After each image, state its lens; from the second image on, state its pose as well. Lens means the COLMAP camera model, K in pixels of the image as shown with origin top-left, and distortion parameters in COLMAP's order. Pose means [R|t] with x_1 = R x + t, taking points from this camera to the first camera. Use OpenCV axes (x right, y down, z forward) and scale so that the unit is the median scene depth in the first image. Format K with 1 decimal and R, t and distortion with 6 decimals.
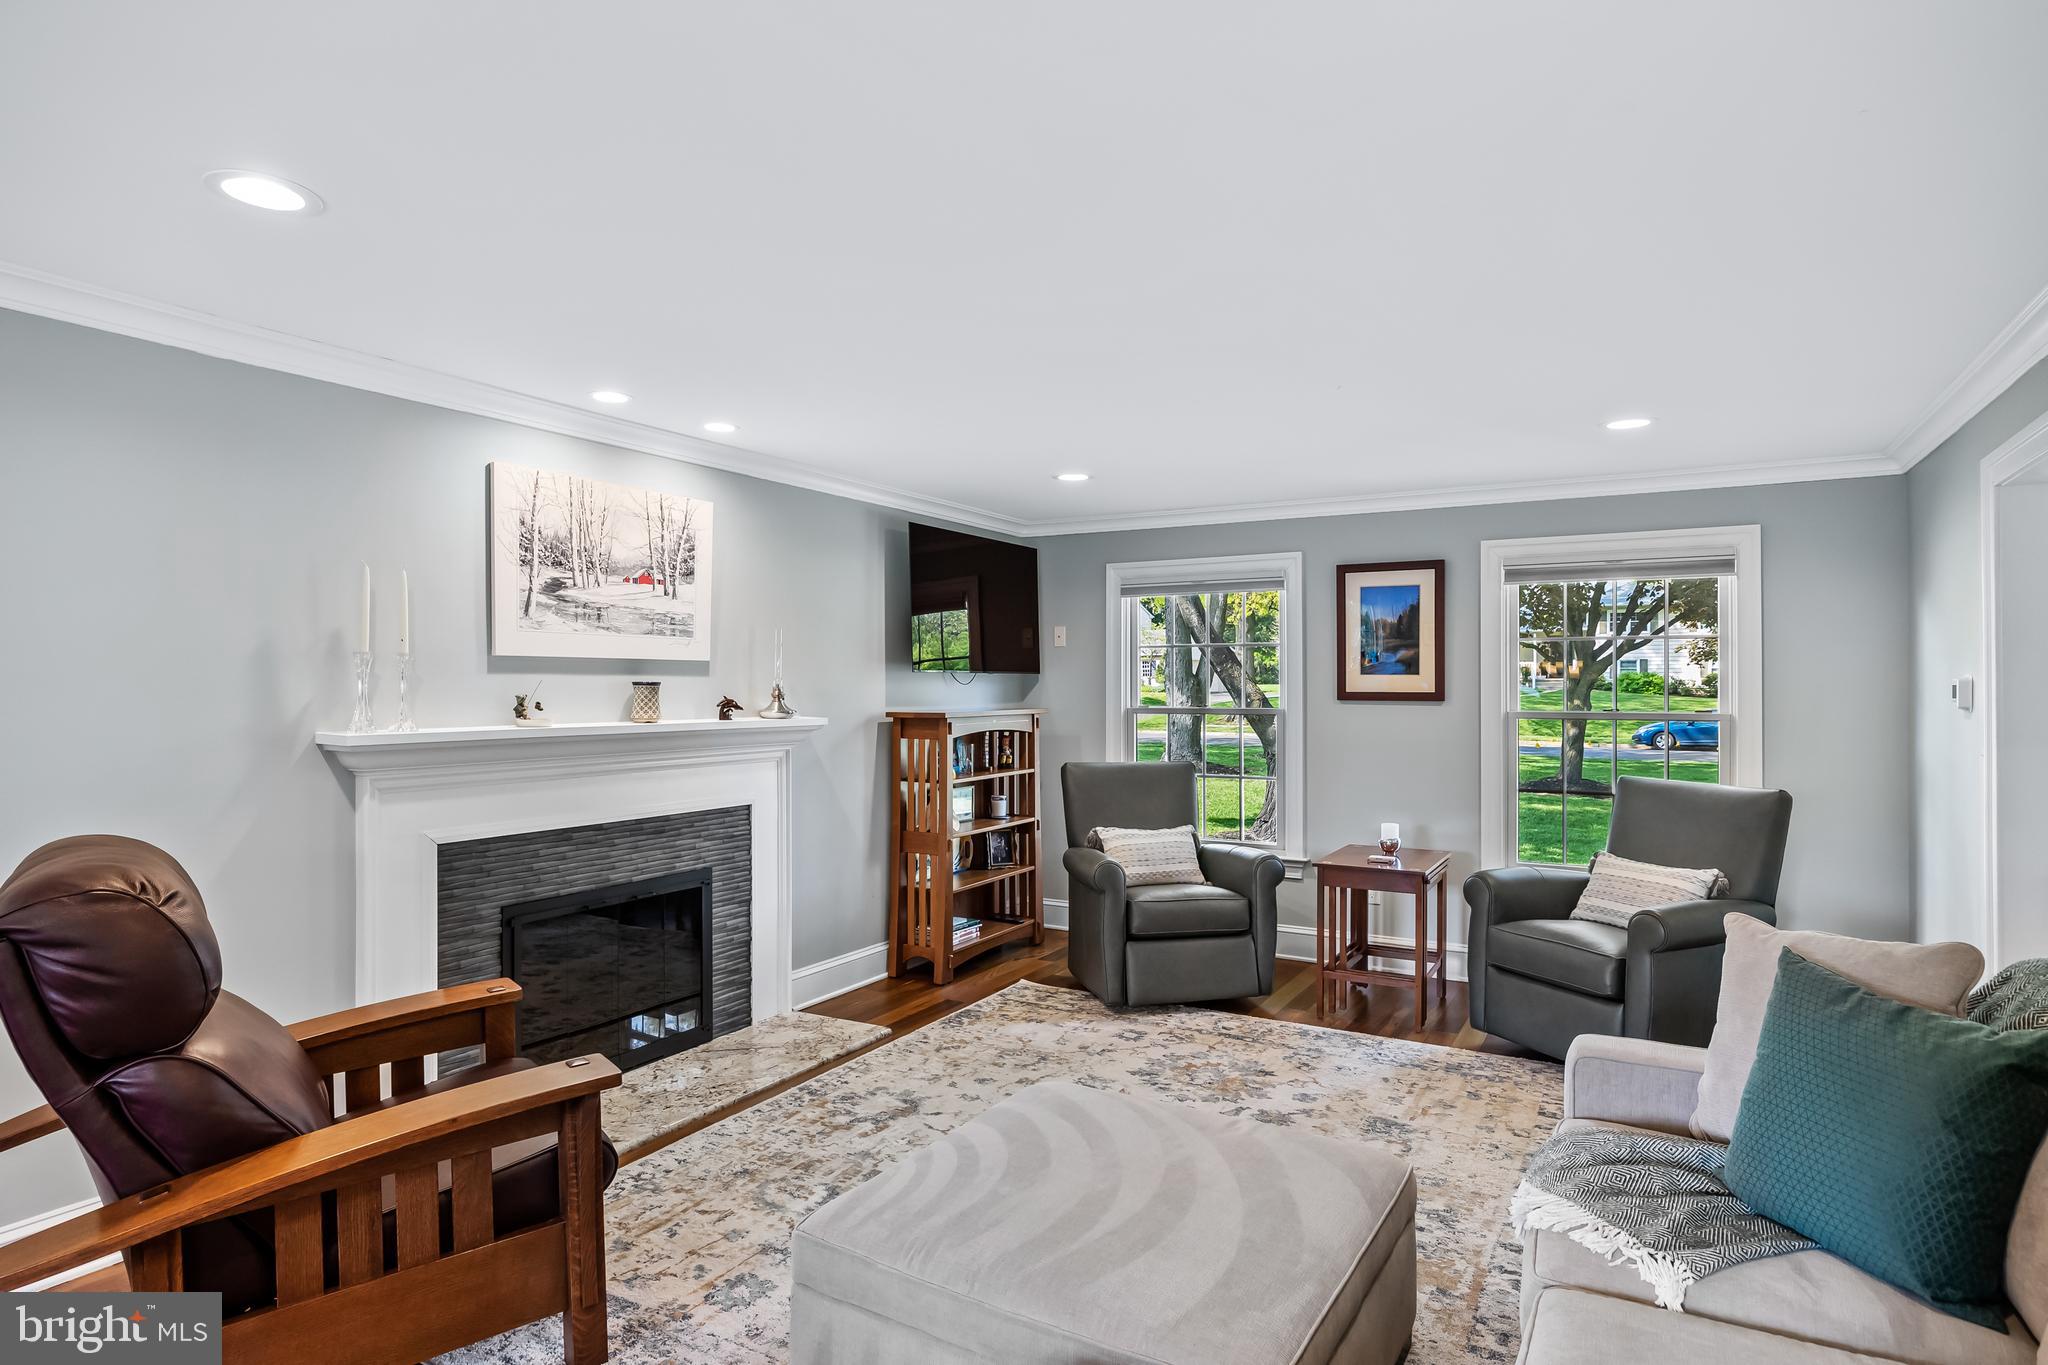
lens RADIAL K [[1114.3, 0, 1030.5], [0, 1114.3, 691.4], [0, 0, 1]] dist [-0.004918, -0.004549]
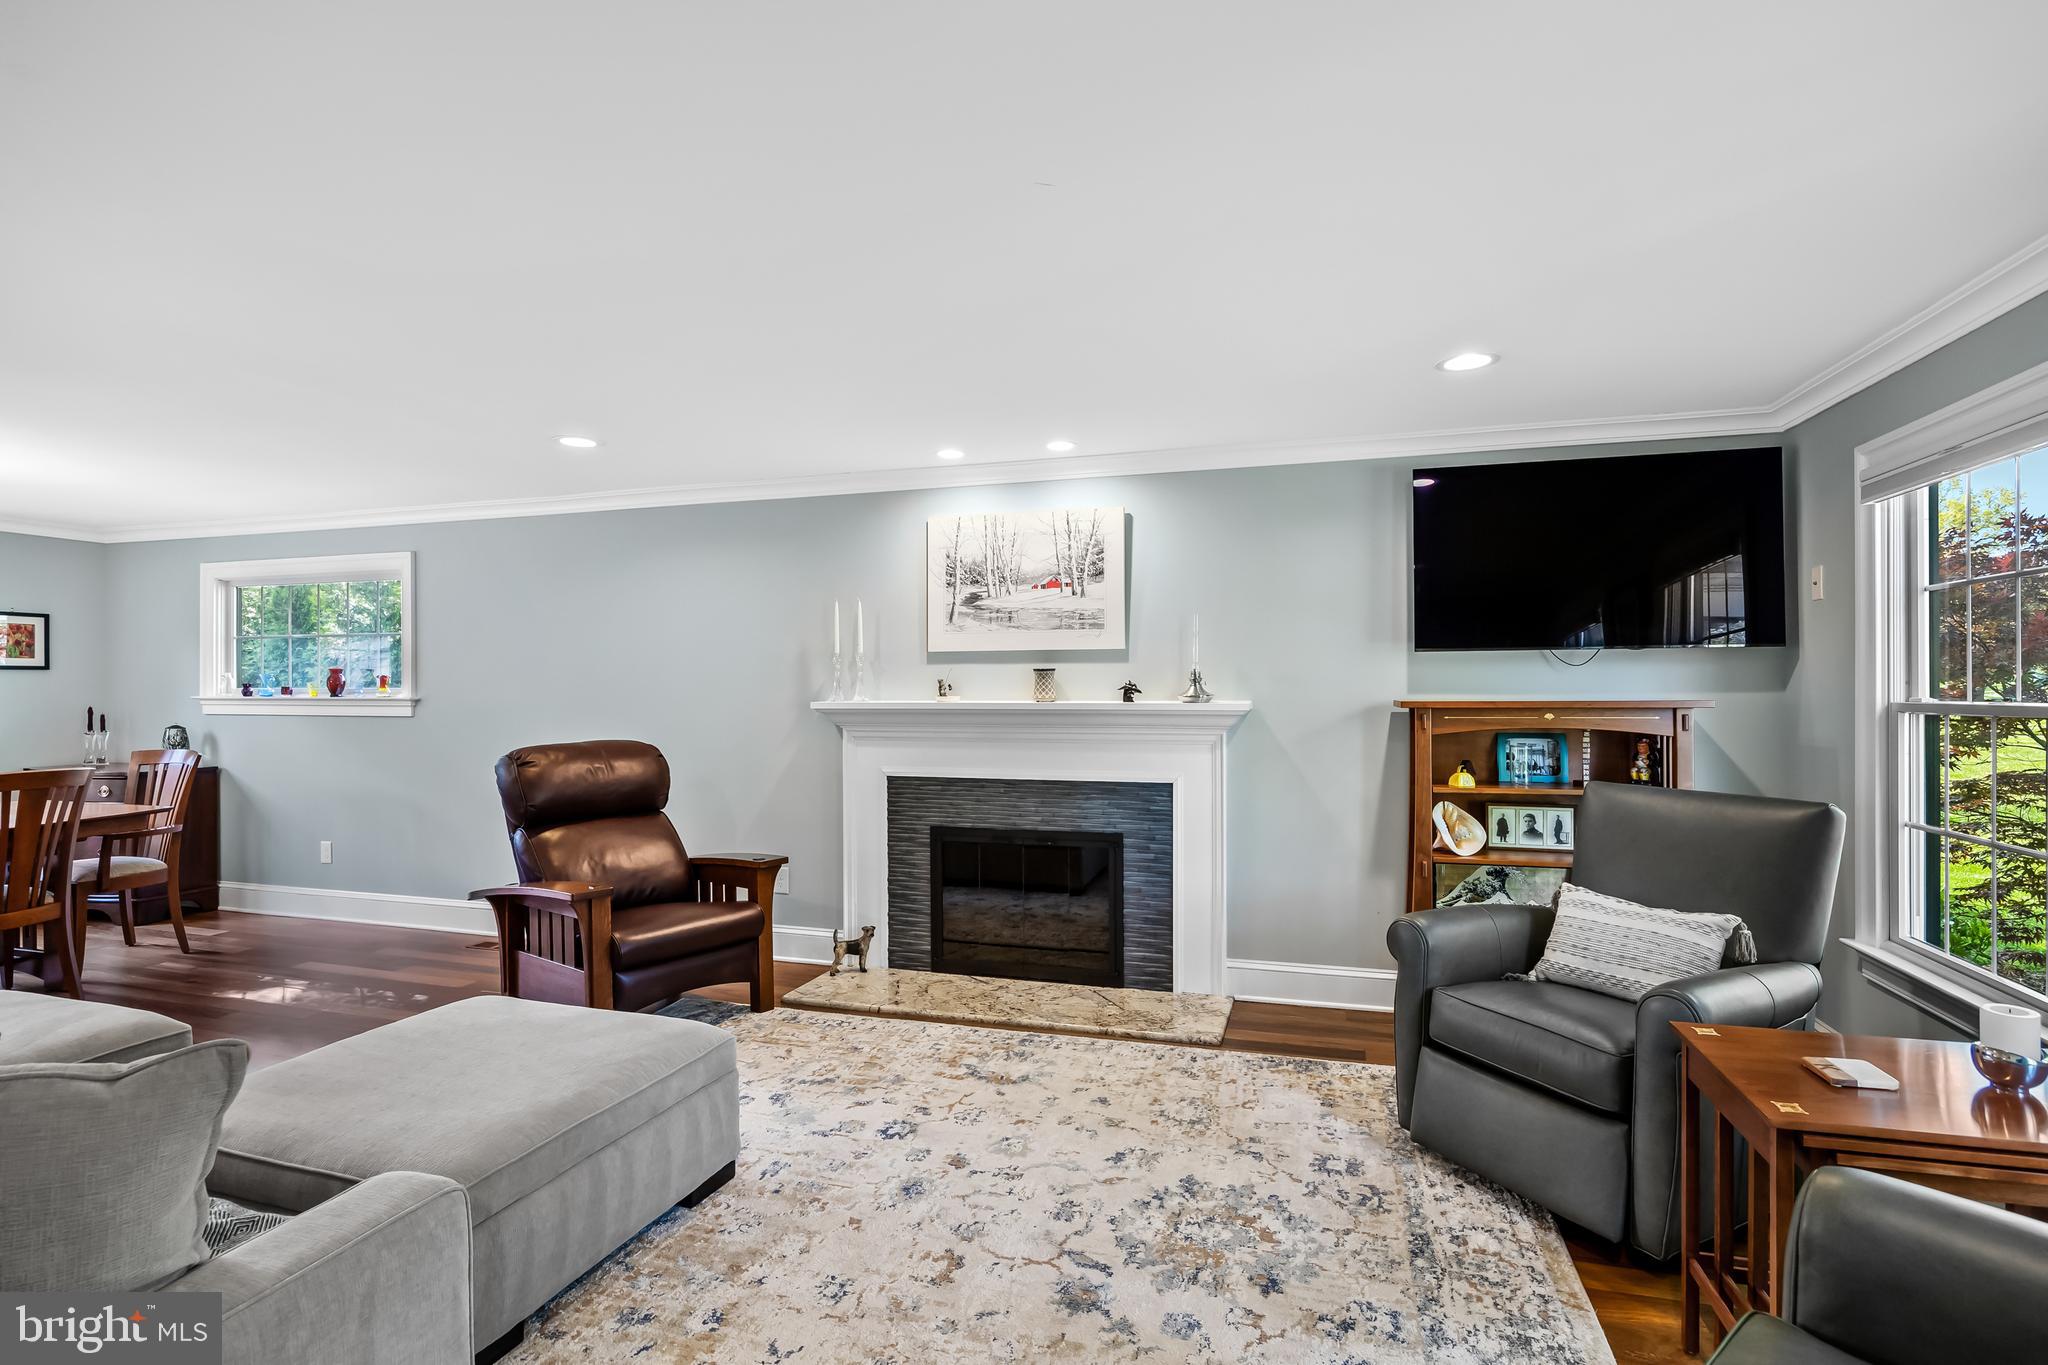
lens RADIAL K [[978.2, 0, 1034.9], [0, 978.2, 687.2], [0, 0, 1]] dist [-0.016280, 0.000130]
pose [[0.230477, 0.000637, -0.973078, 0.646079], [-0.000591, 1.000000, 0.000515, 0.010647], [0.973078, 0.000457, 0.230477, 0.687998]]
